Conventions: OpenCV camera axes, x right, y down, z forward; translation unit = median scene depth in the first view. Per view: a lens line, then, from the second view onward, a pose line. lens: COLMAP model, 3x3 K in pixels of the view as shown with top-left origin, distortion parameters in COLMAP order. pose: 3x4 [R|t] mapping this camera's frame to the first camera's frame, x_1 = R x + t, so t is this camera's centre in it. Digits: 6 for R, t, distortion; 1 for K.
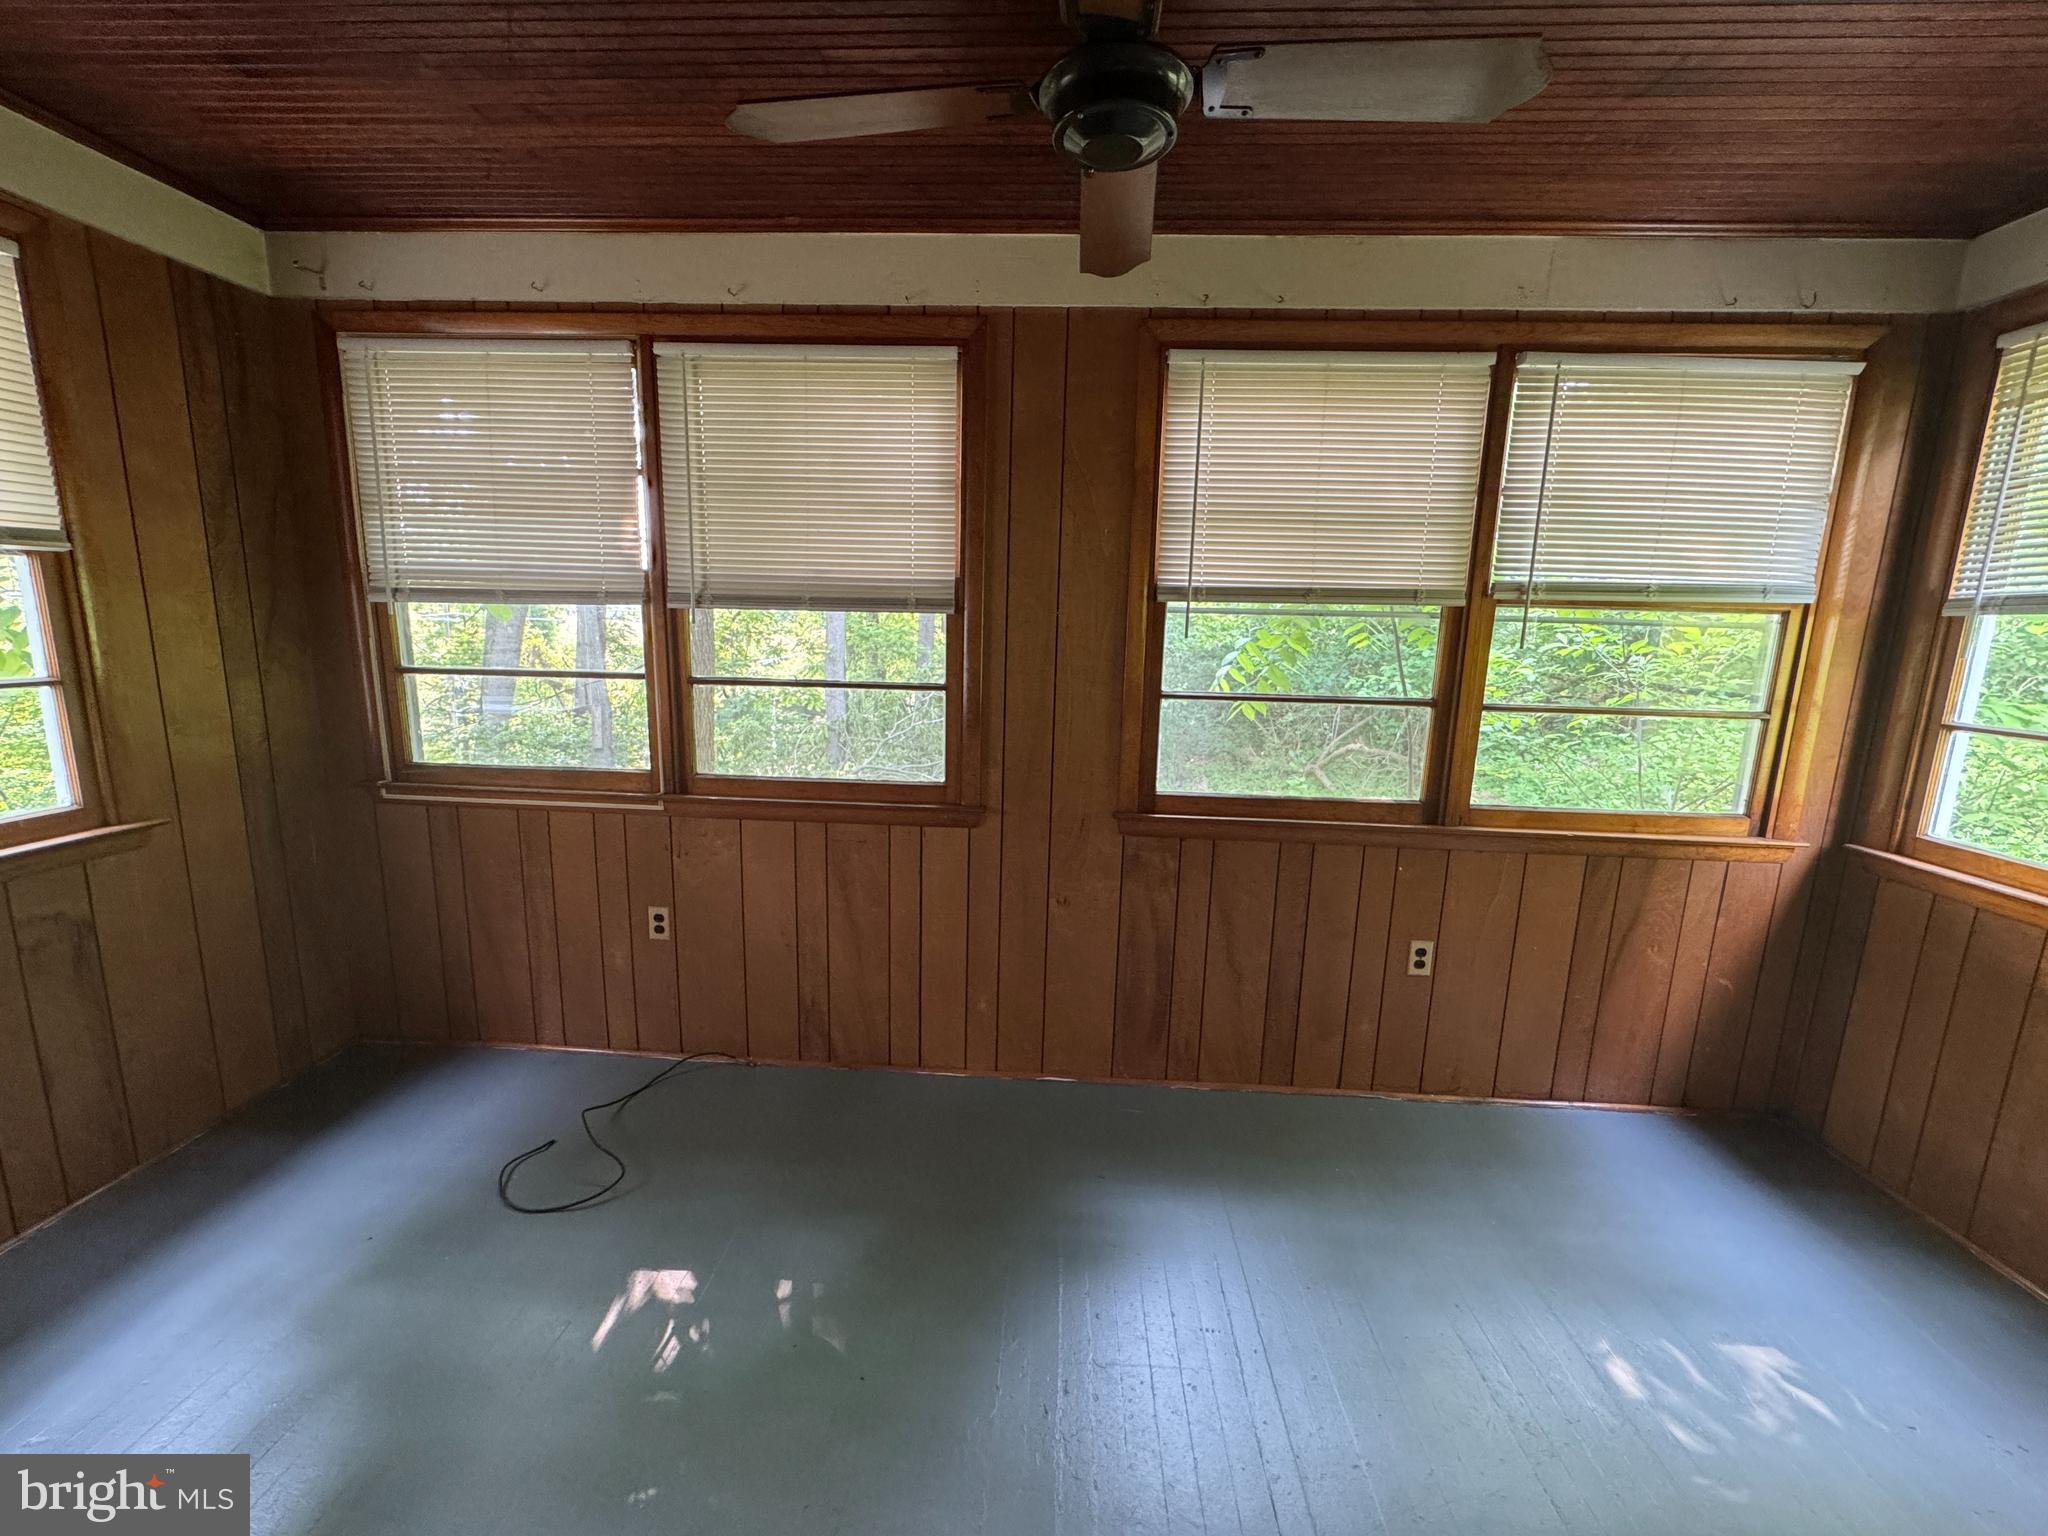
lens RADIAL K [[819.1, 0, 1024.0], [0, 819.1, 768.0], [0, 0, 1]] dist [0.000457, 0.000120]
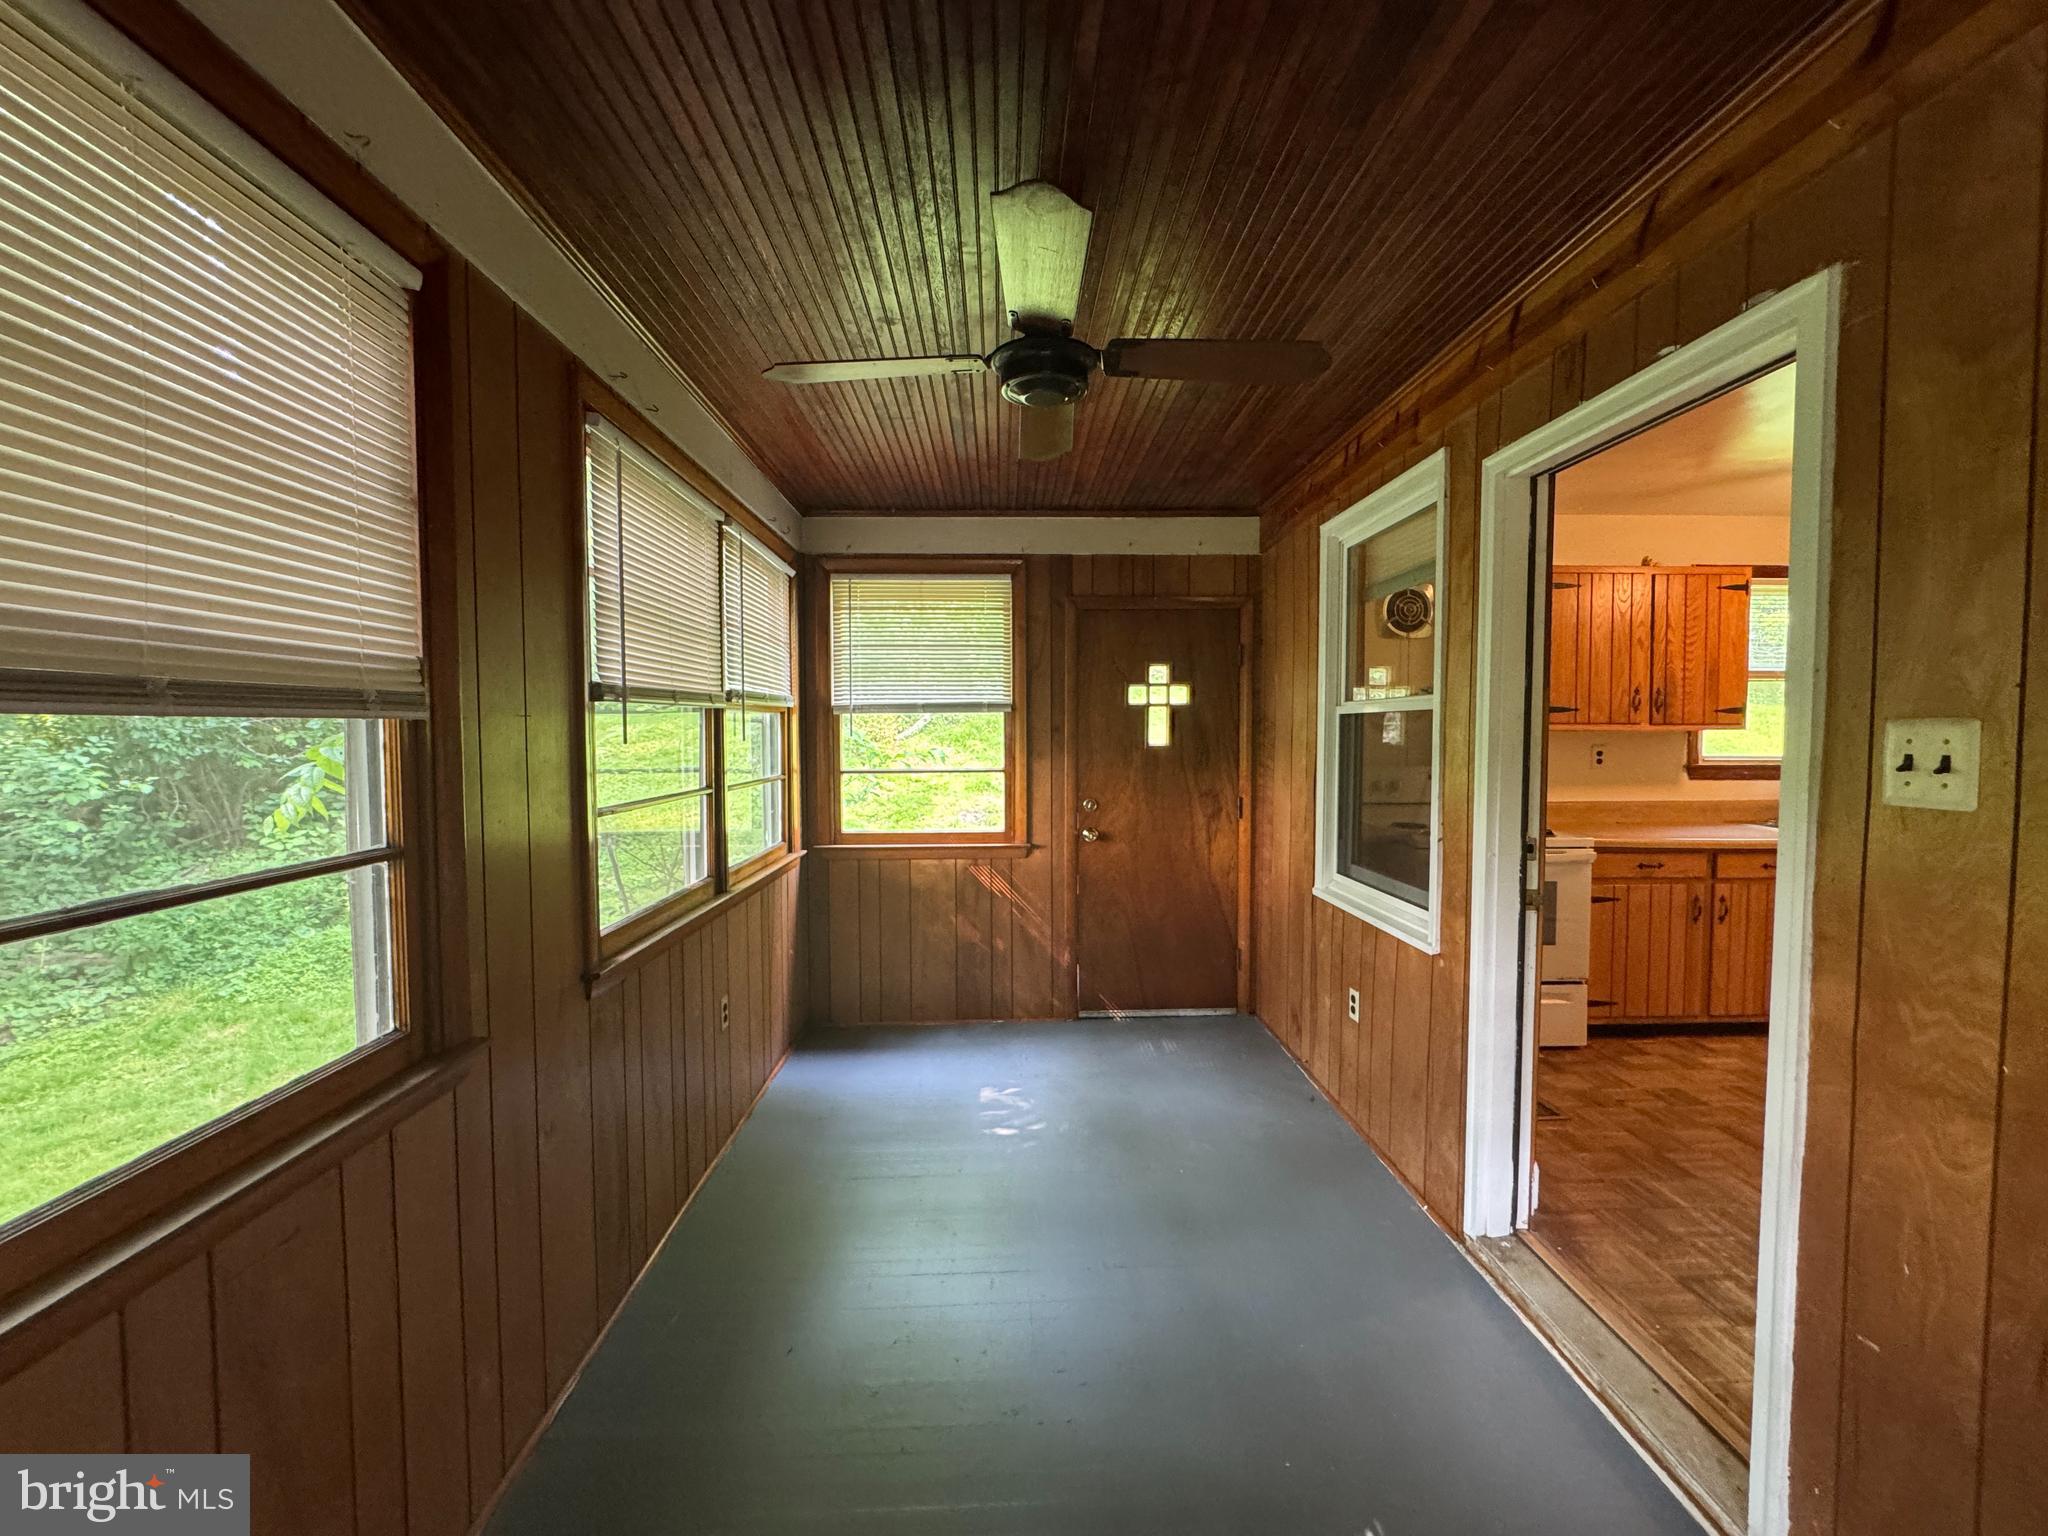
lens RADIAL K [[819.1, 0, 1024.0], [0, 819.1, 768.0], [0, 0, 1]] dist [0.000457, 0.000120]
pose [[-0.091888, -0.072369, 0.993136, -0.764130], [0.168452, 0.981851, 0.087132, -0.150514], [-0.981418, 0.175302, -0.078029, 0.718887]]
